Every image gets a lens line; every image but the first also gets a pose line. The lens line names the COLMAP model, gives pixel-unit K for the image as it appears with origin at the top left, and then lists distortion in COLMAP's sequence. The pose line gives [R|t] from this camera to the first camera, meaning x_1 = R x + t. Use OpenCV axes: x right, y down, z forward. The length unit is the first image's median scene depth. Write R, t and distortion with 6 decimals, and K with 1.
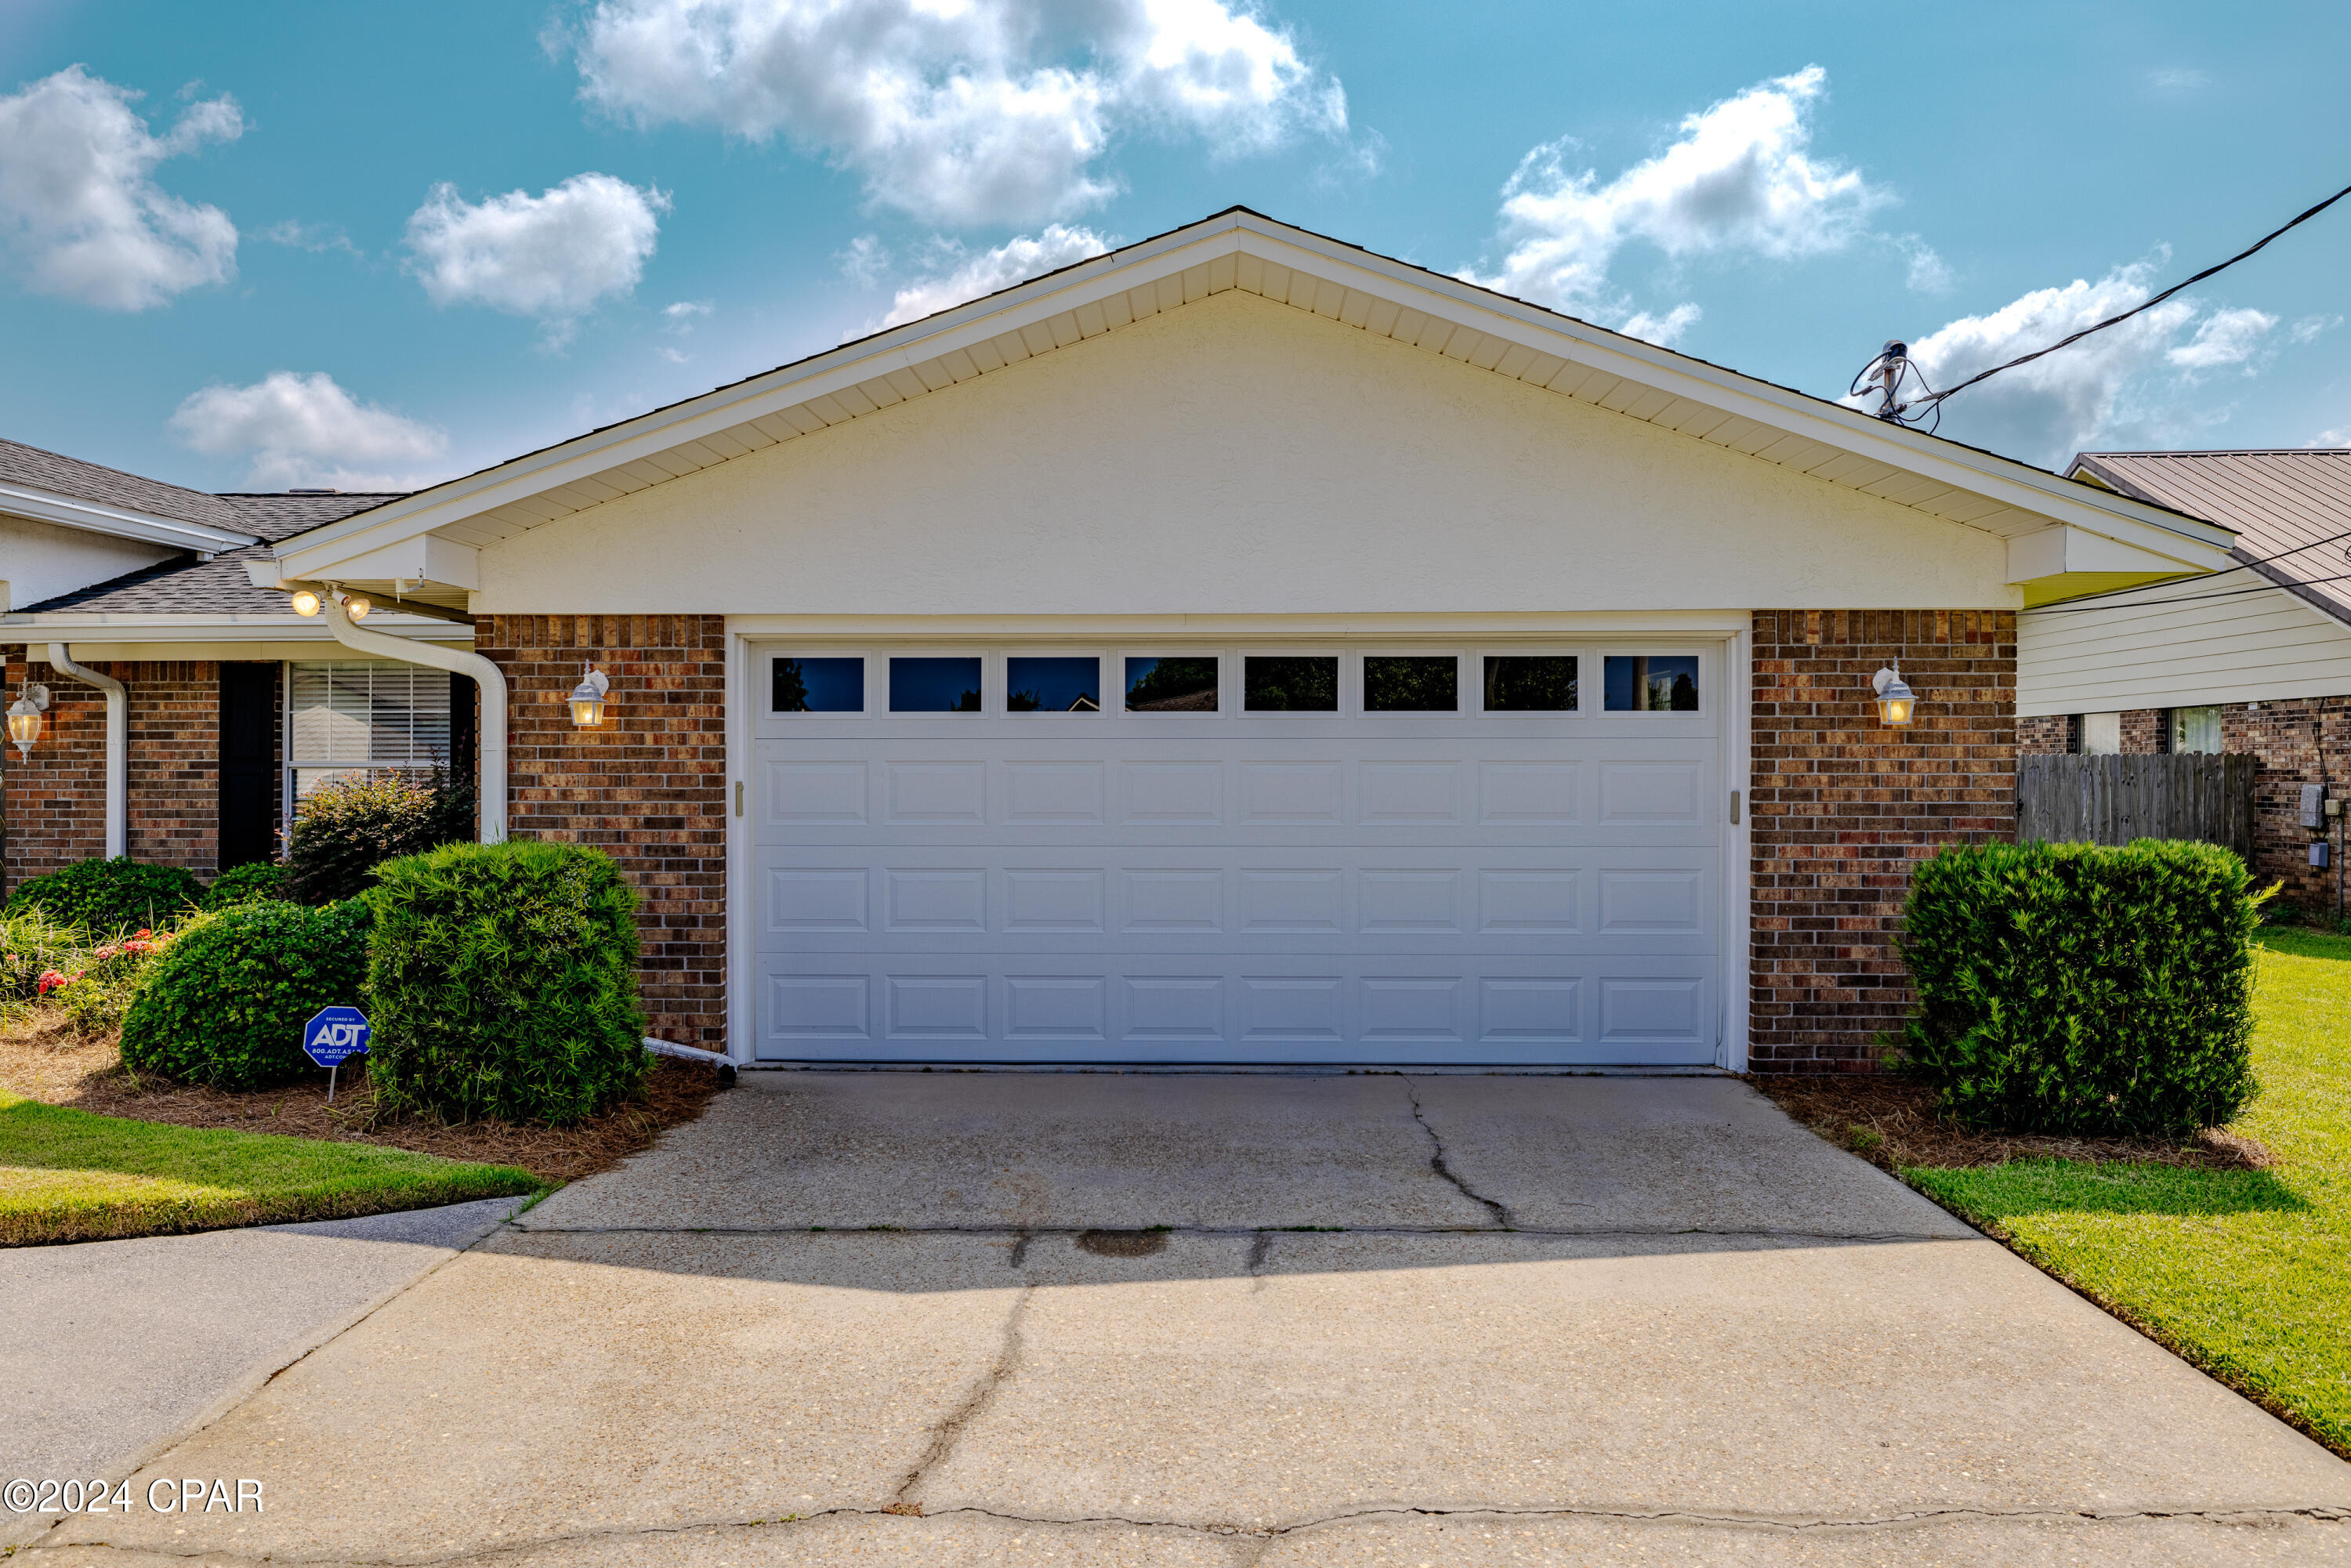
lens RADIAL K [[1740.6, 0, 1236.2], [0, 1740.6, 772.7], [0, 0, 1]] dist [-0.004659, -0.000296]
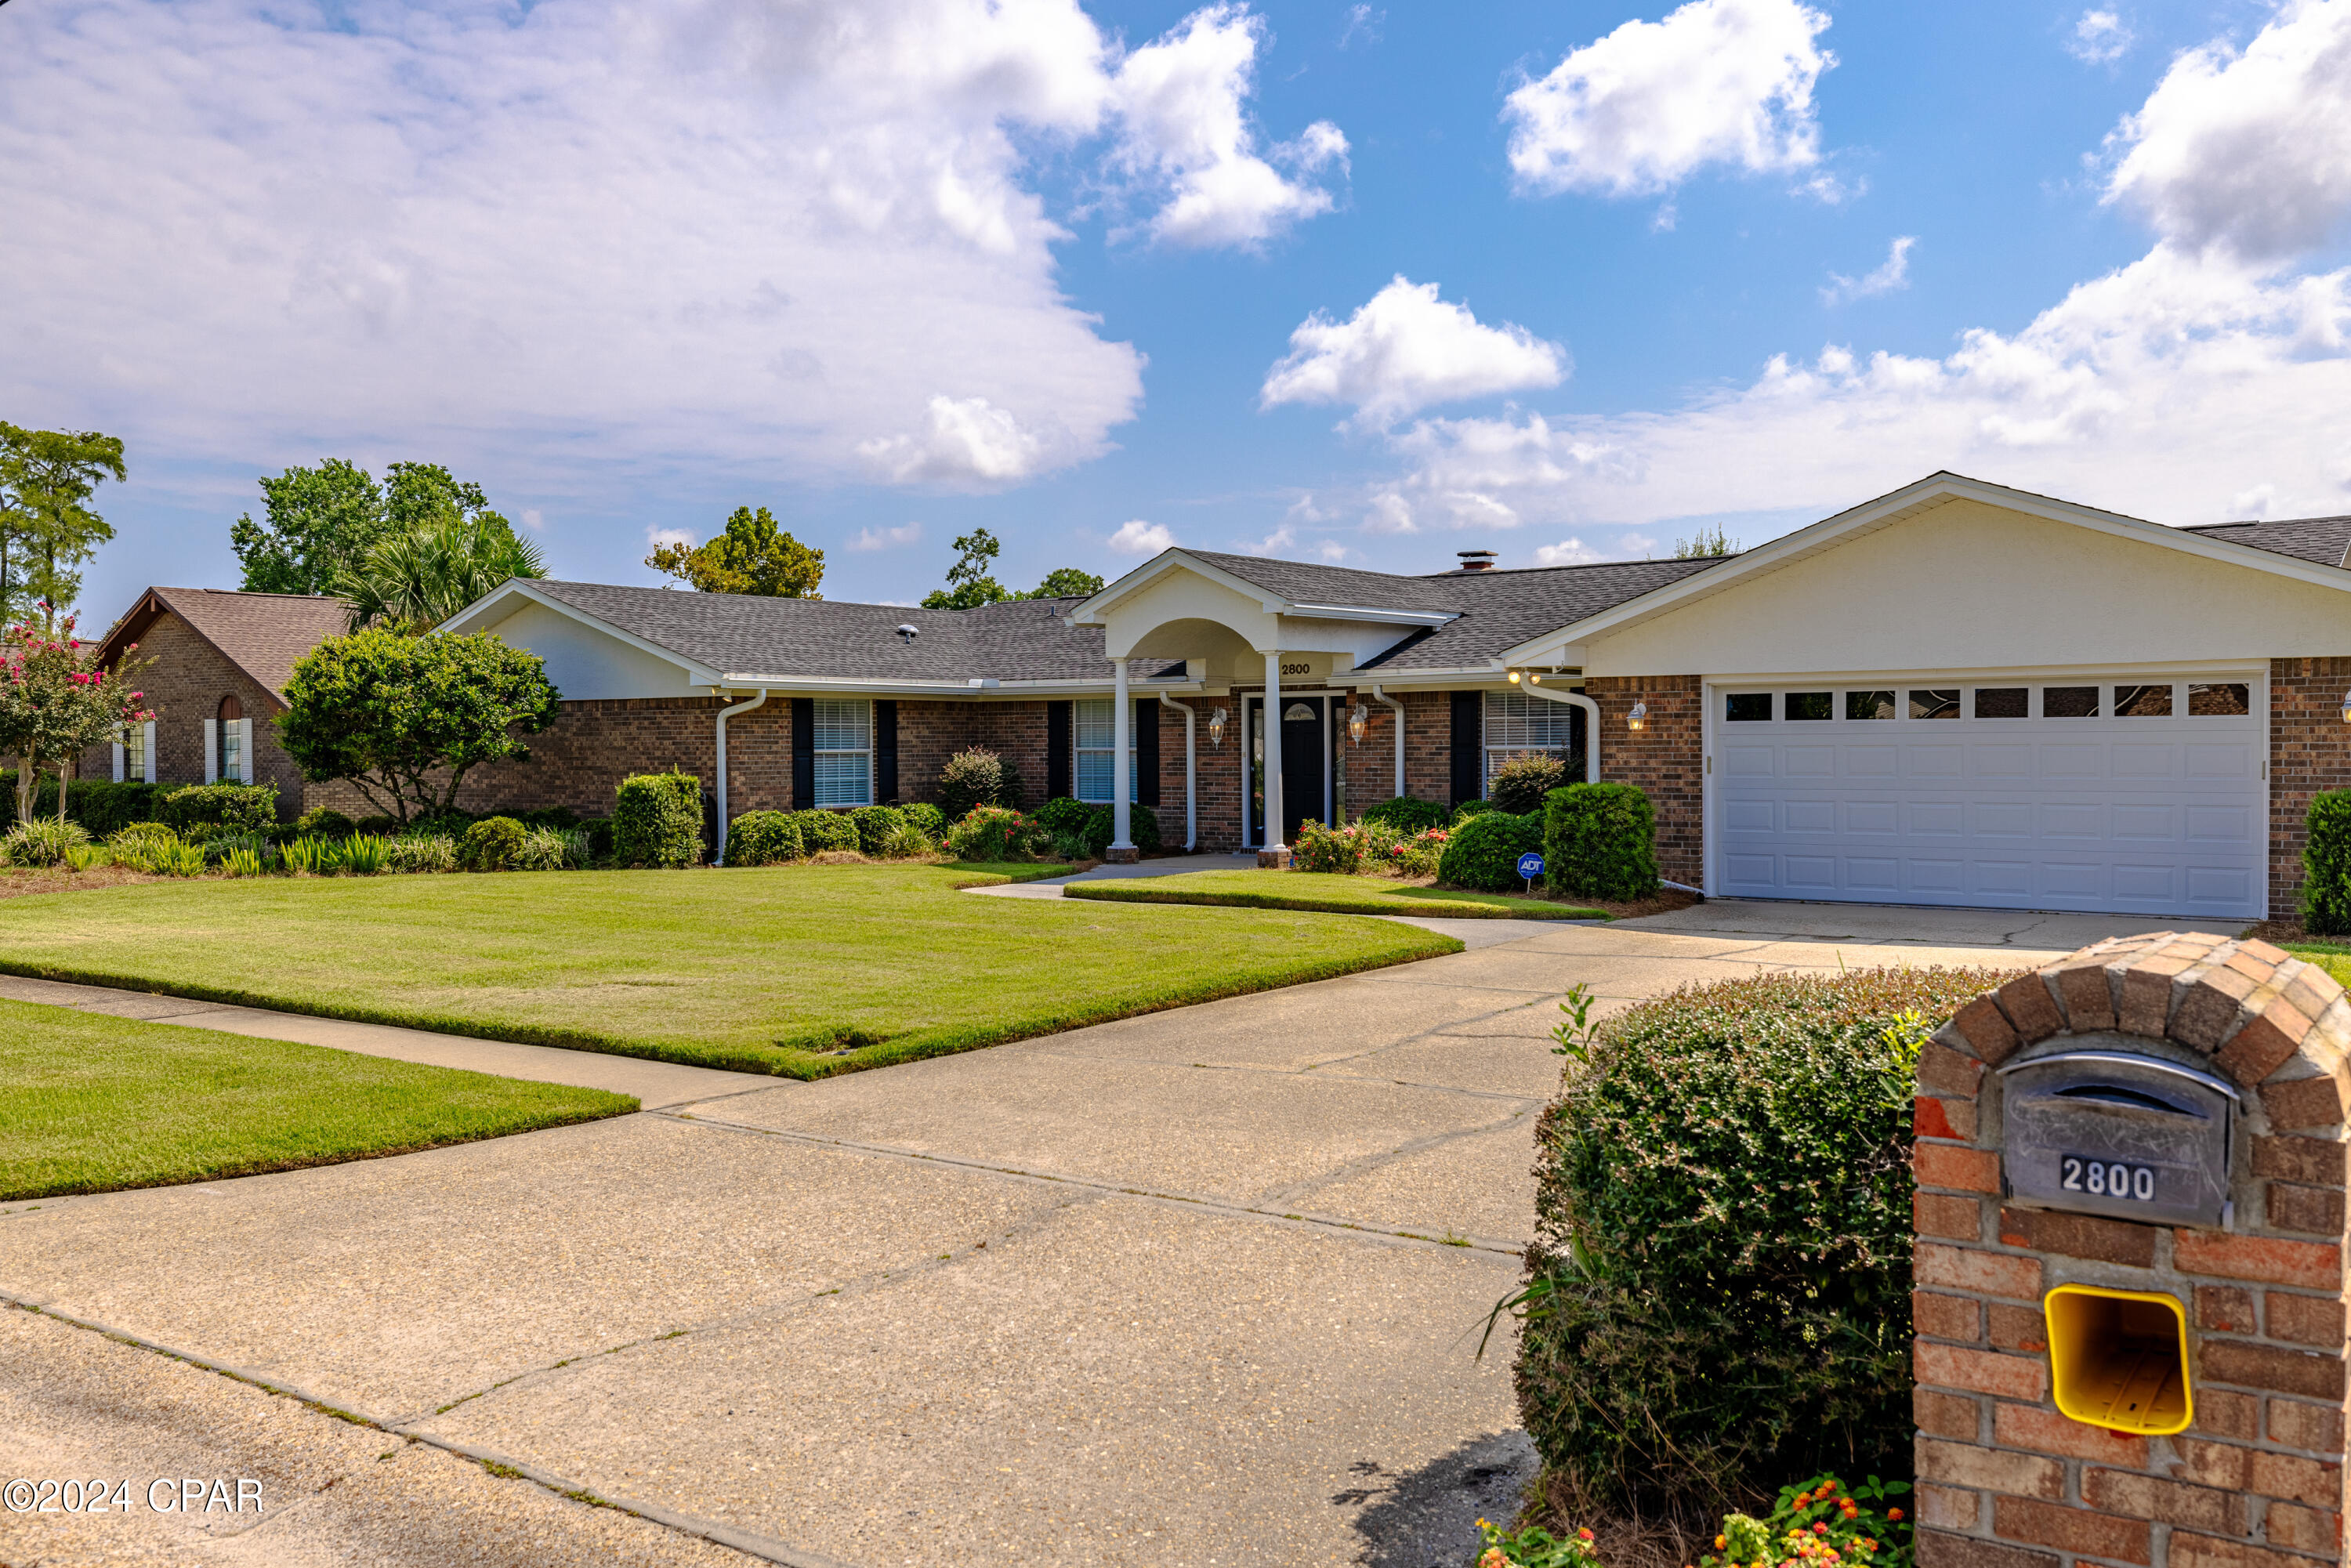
lens RADIAL K [[2011.2, 0, 1150.3], [0, 2011.2, 777.3], [0, 0, 1]] dist [0.035895, -0.008755]
pose [[0.815742, 0.004829, -0.578395, 0.547517], [0.002962, 0.999917, 0.012525, -0.001883], [0.578408, -0.011931, 0.815661, -1.303269]]
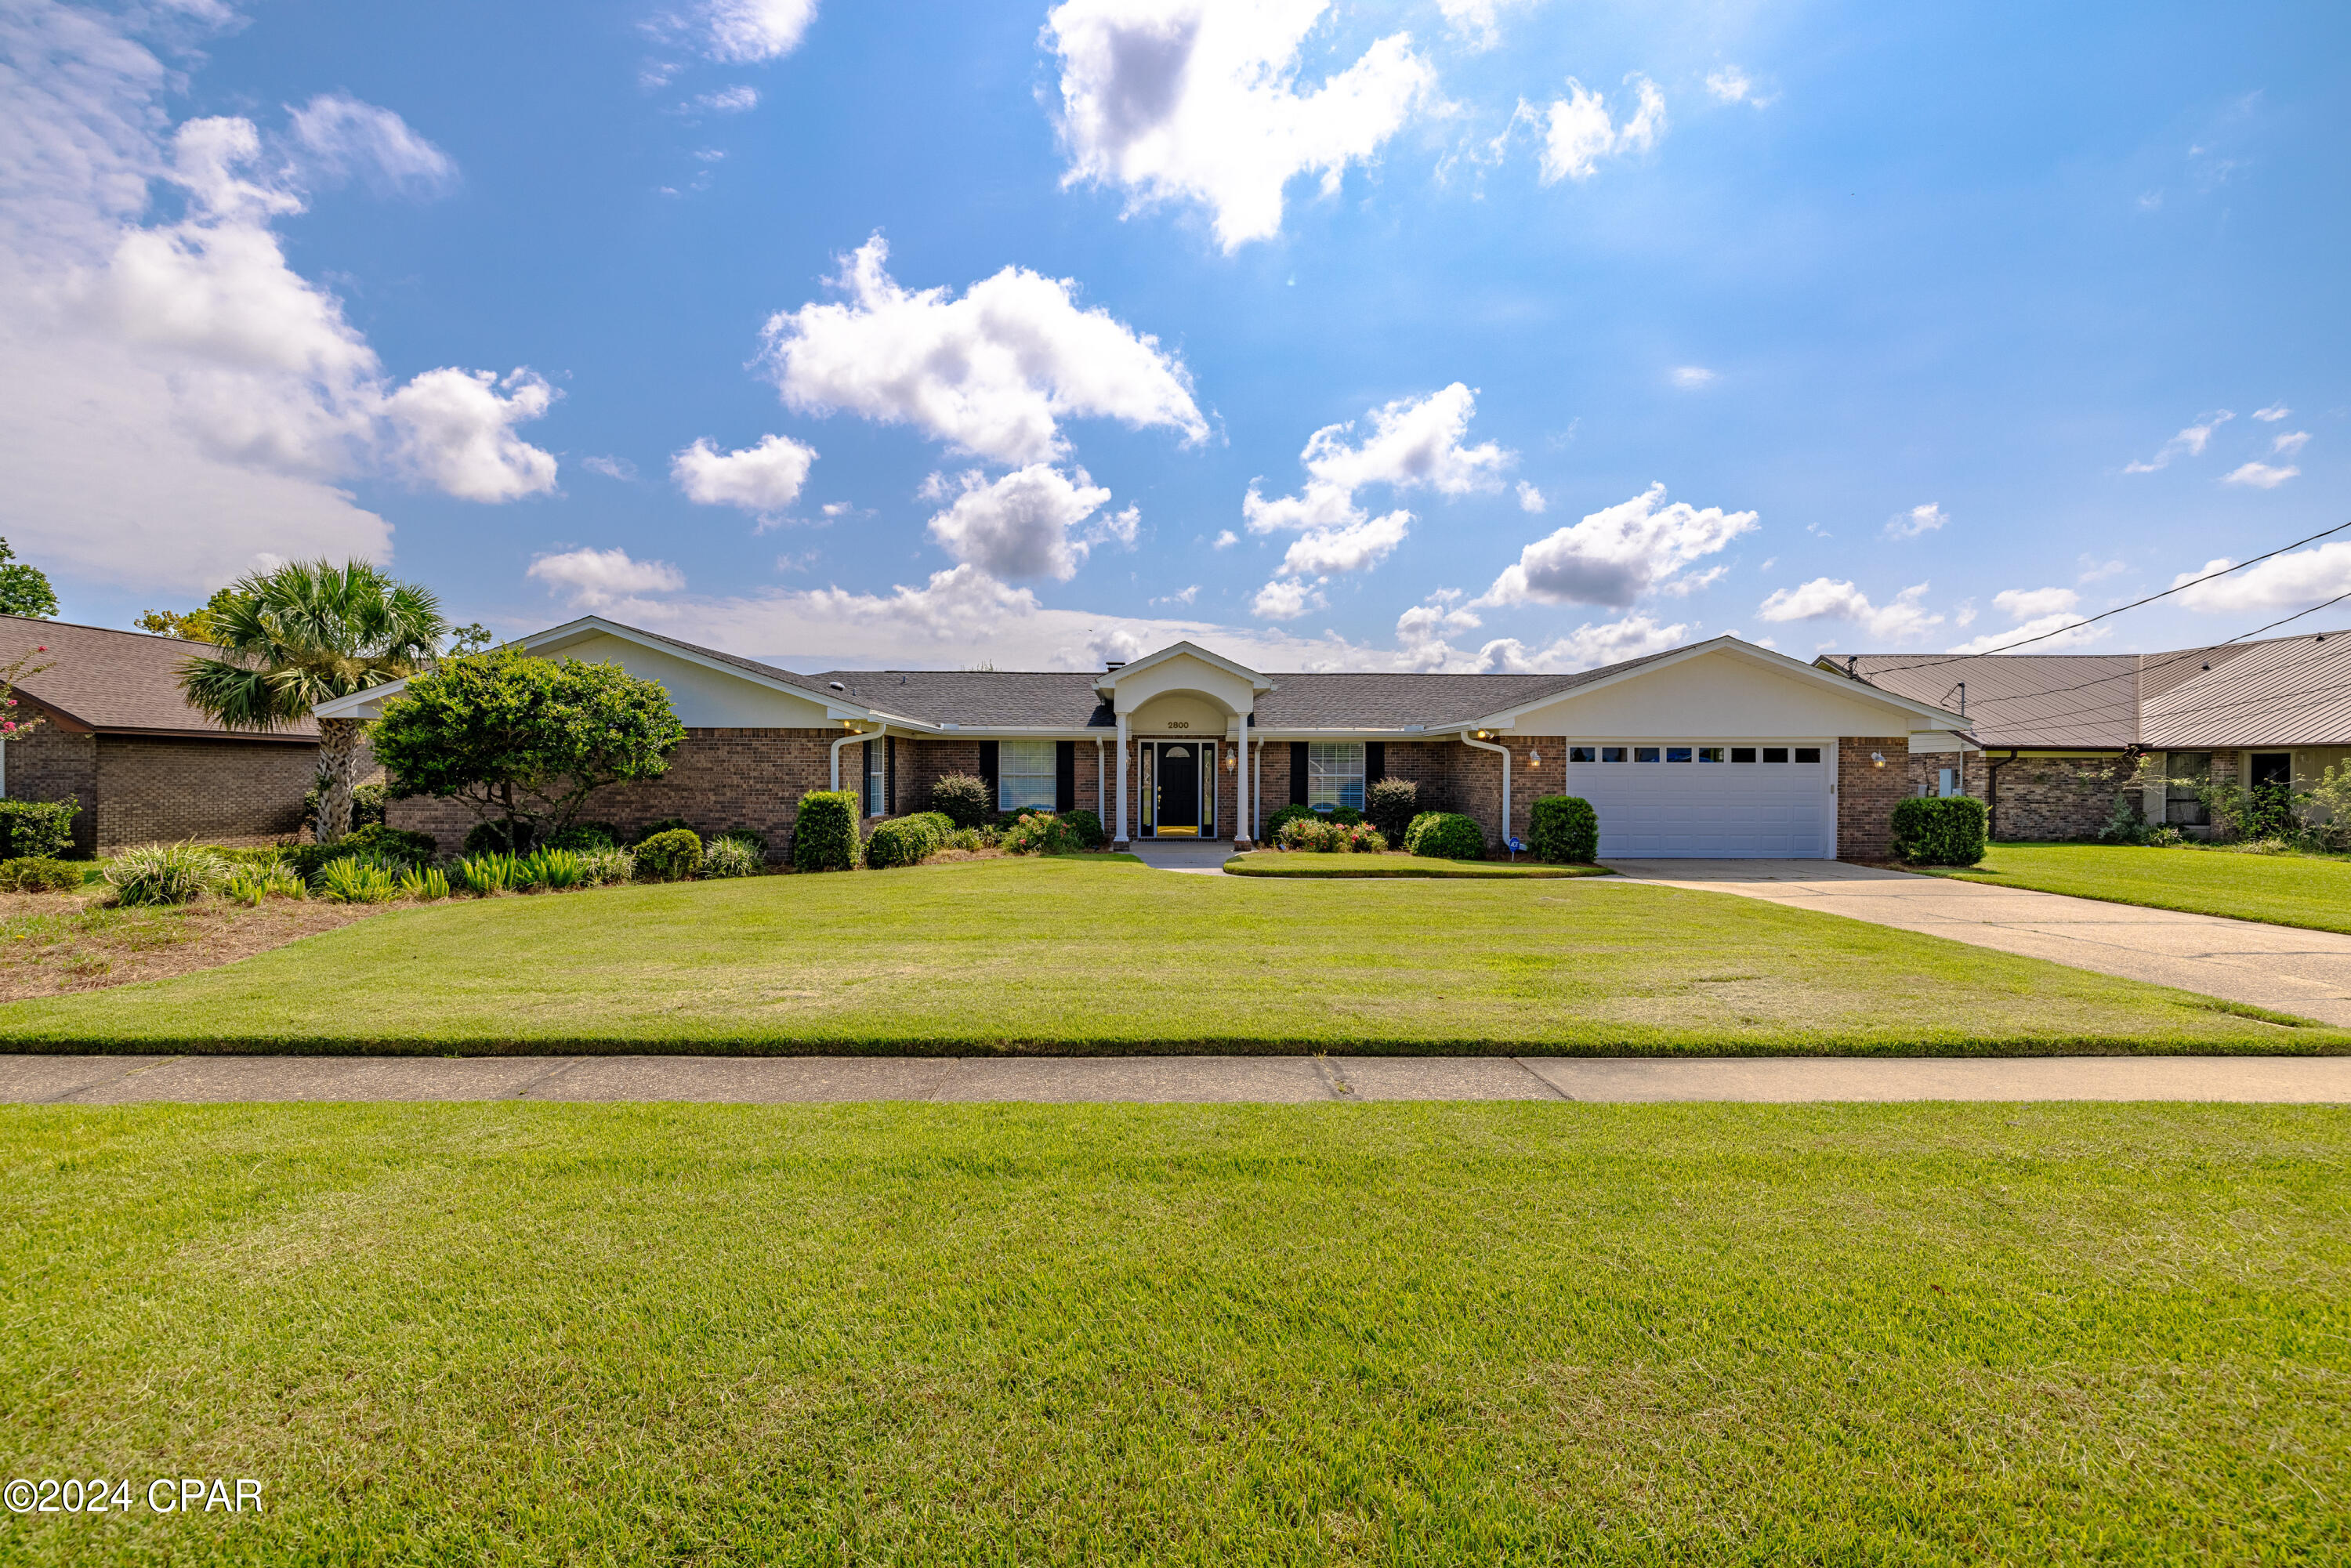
lens RADIAL K [[996.4, 0, 1173.4], [0, 996.4, 782.2], [0, 0, 1]] dist [-0.002073, 0.002479]
pose [[0.998870, 0.004239, 0.047341, -1.237227], [-0.004321, 0.999989, 0.001623, 0.007564], [-0.047334, -0.001826, 0.998877, -1.092232]]
